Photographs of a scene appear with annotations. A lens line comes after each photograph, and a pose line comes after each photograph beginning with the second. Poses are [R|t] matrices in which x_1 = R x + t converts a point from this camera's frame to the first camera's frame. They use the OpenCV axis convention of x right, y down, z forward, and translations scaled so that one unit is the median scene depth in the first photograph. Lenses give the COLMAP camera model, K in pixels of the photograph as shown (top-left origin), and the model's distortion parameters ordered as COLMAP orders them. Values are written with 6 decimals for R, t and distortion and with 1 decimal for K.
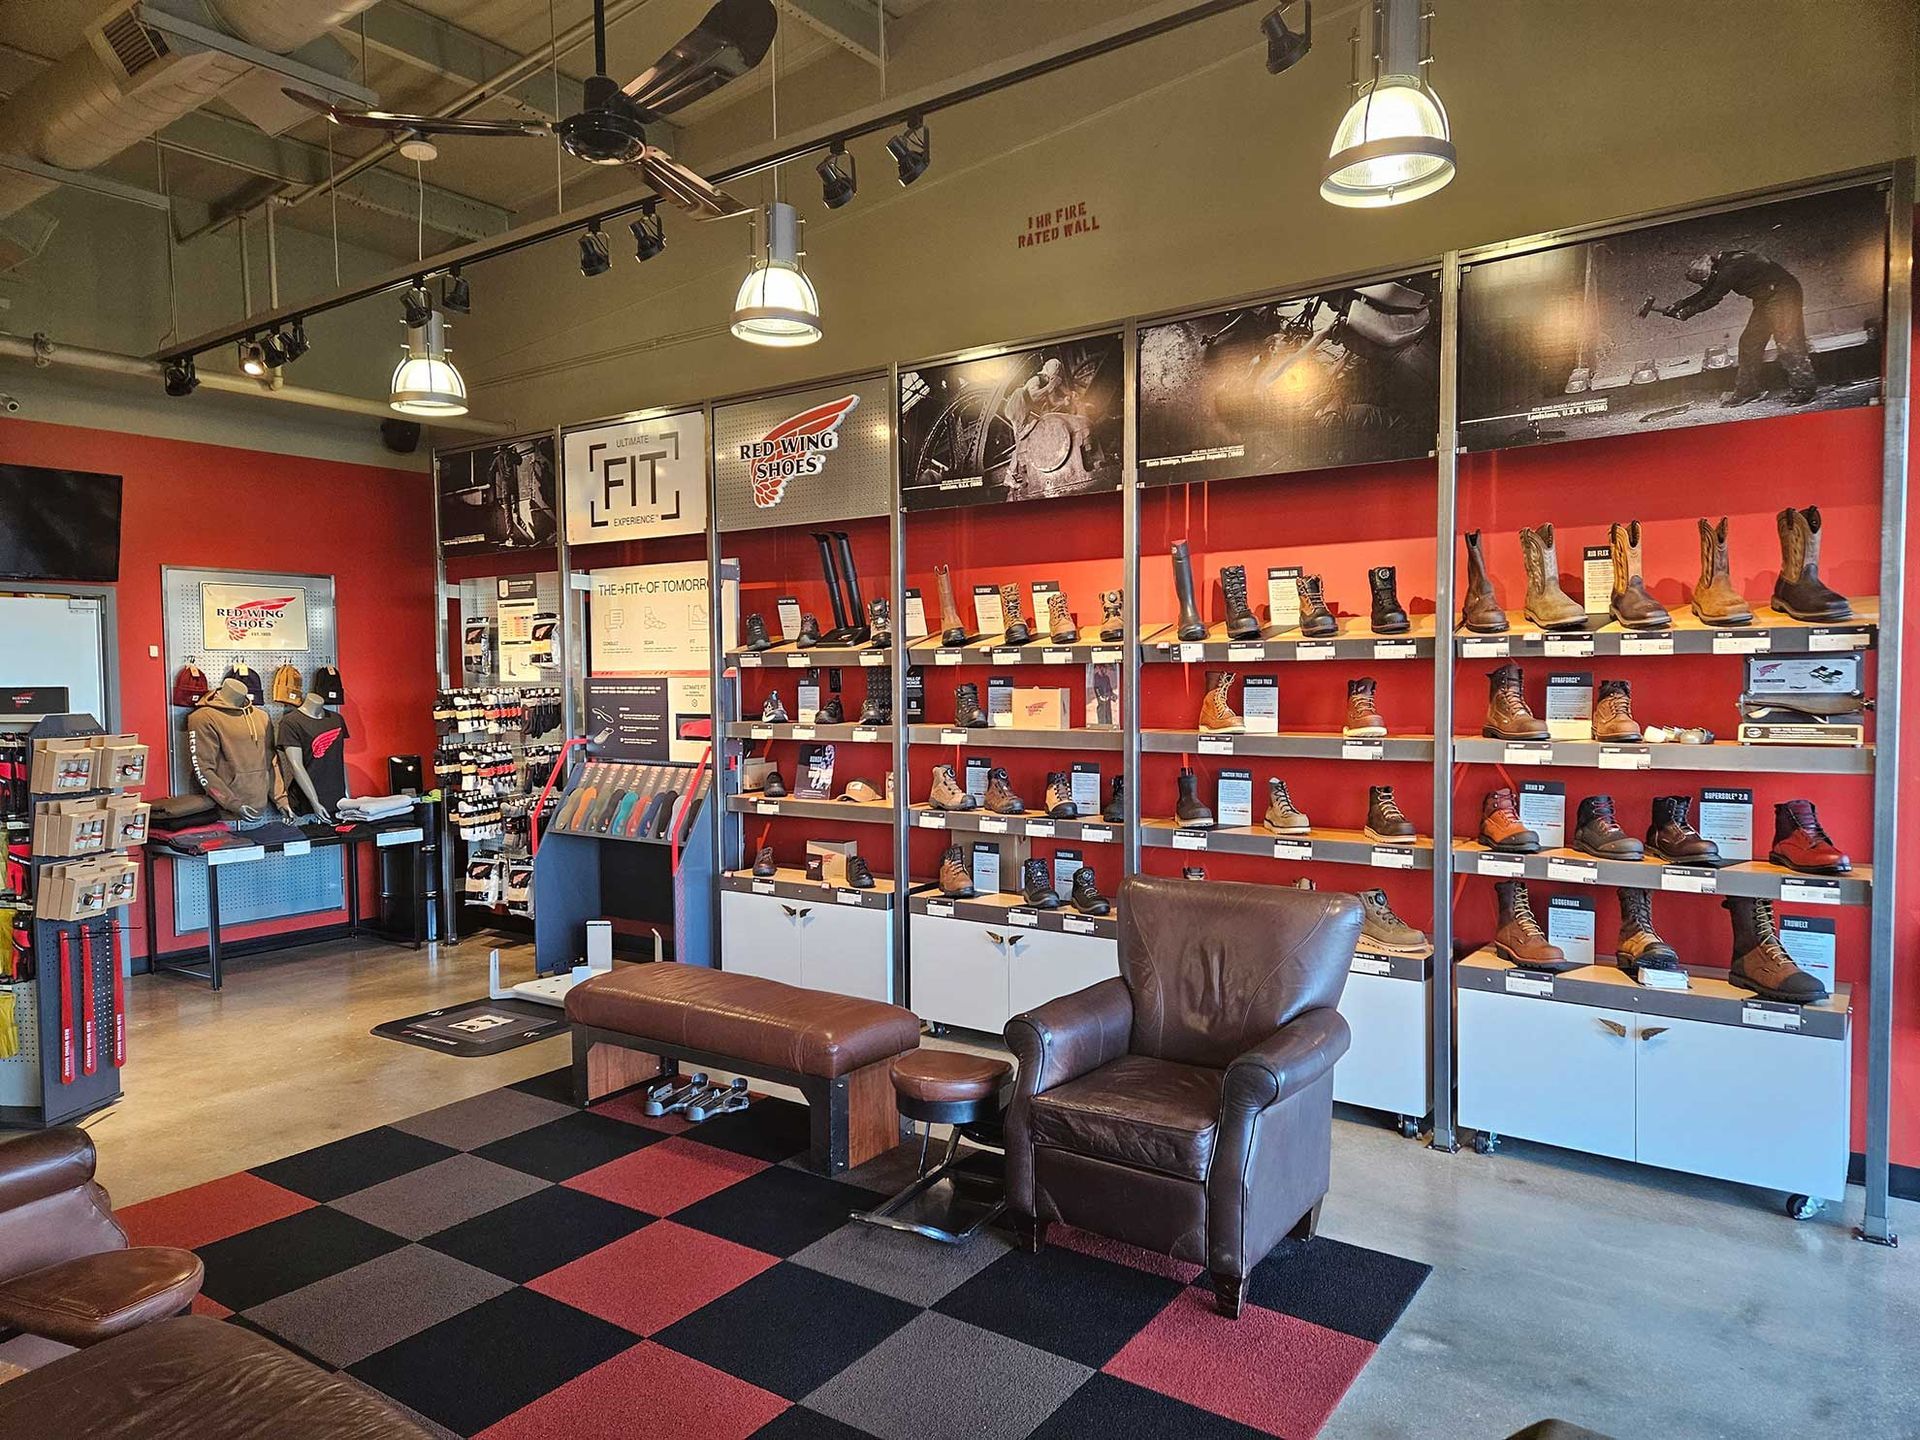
lens RADIAL K [[1298.9, 0, 973.6], [0, 1298.9, 721.8], [0, 0, 1]] dist [0.105944, -0.107759]
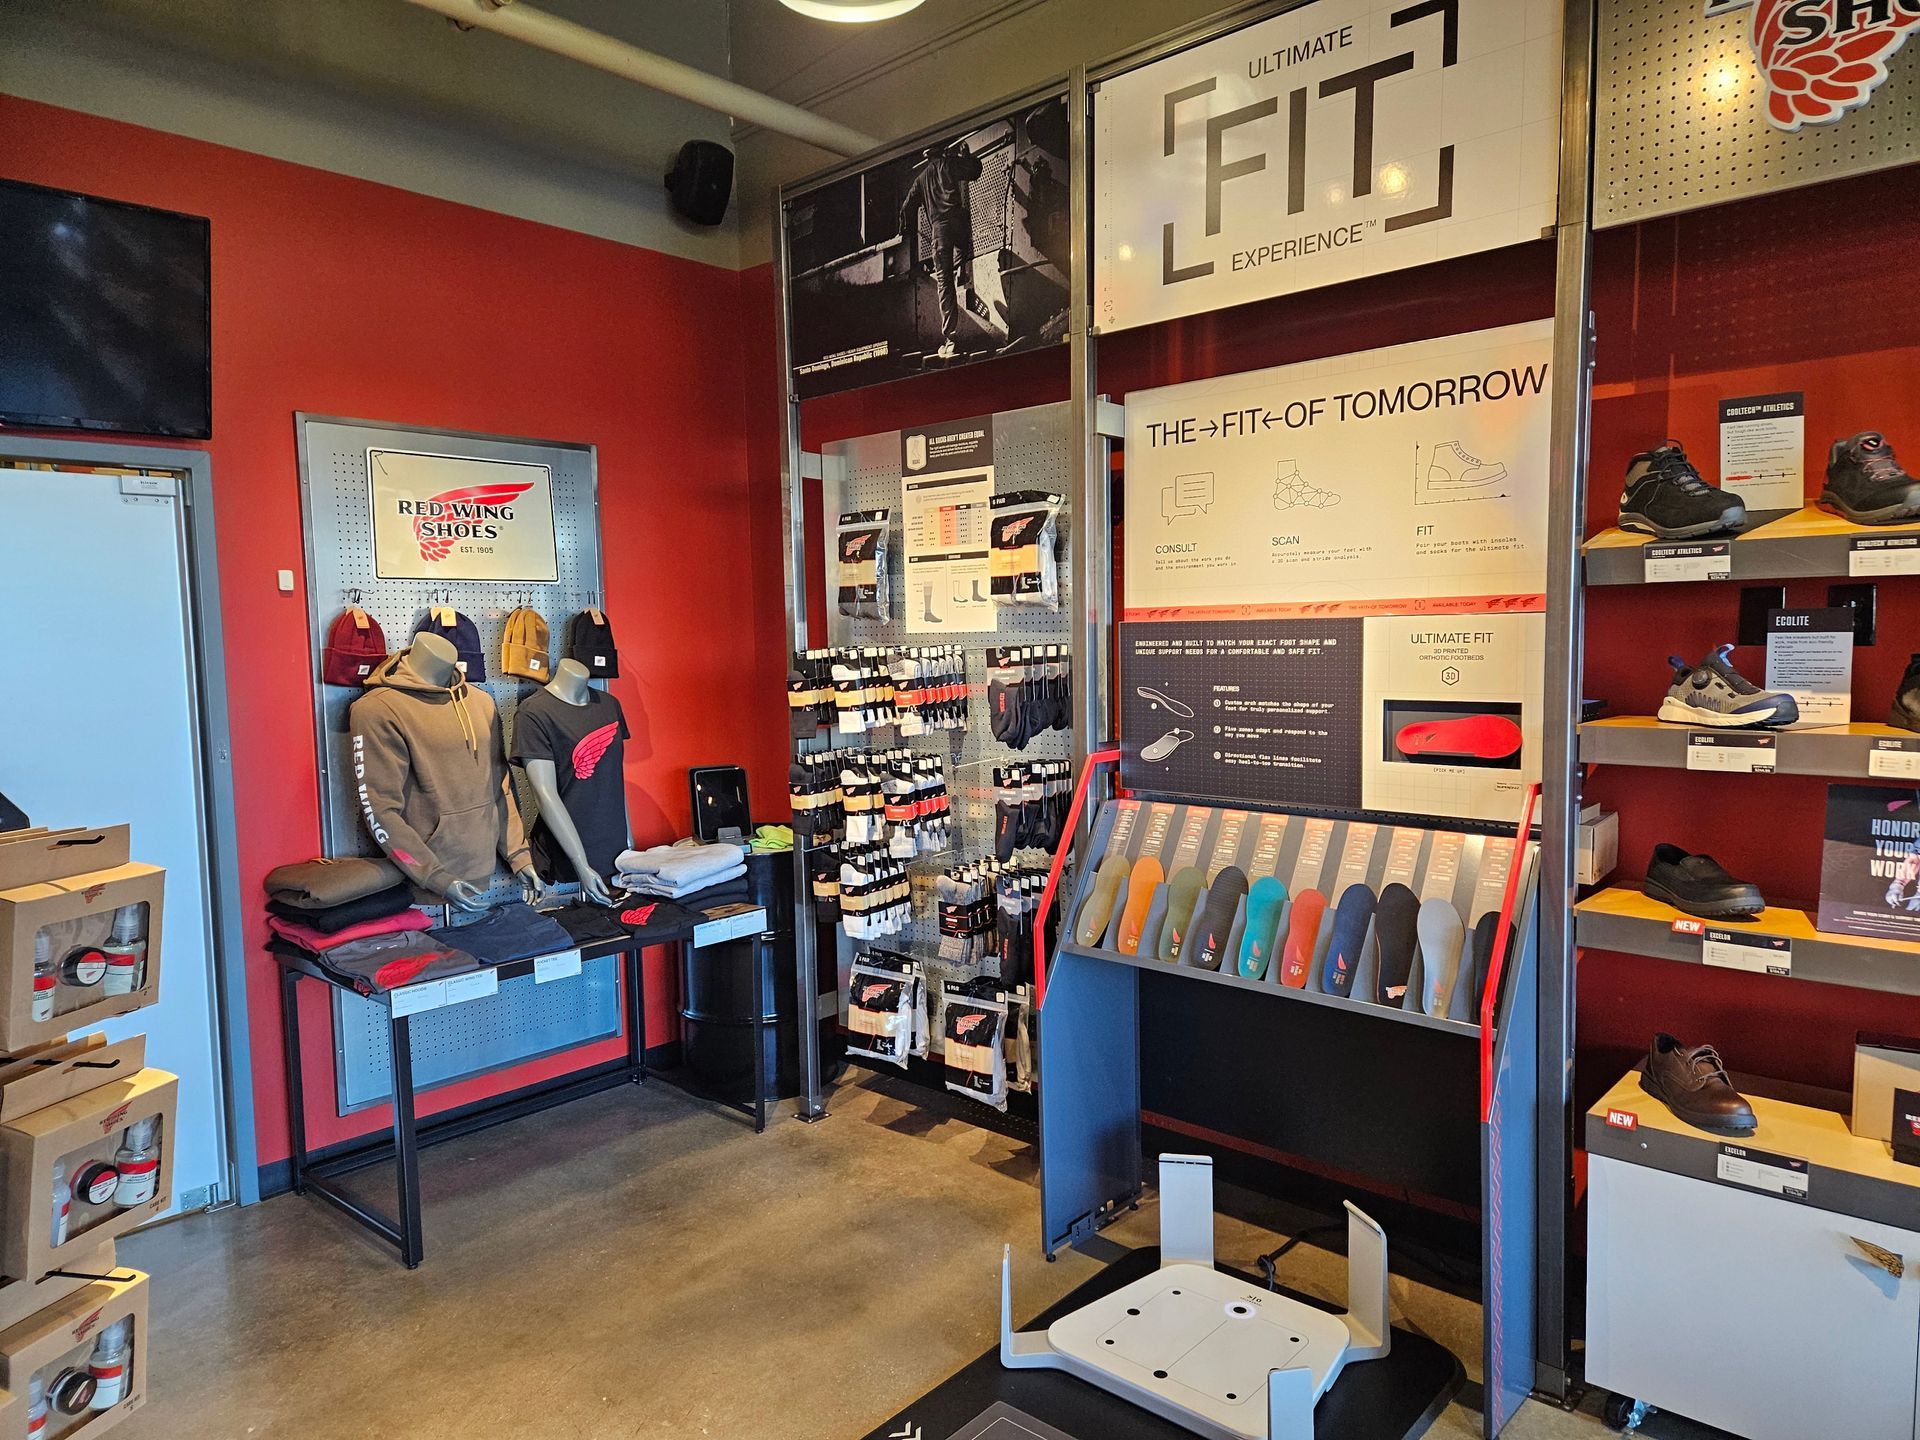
lens RADIAL K [[1298.9, 0, 973.6], [0, 1298.9, 721.8], [0, 0, 1]] dist [0.105944, -0.107759]
pose [[0.993642, -0.002721, -0.112555, -0.284754], [0.006639, 0.999384, 0.034452, -0.013602], [0.112392, -0.034980, 0.993048, 0.503367]]
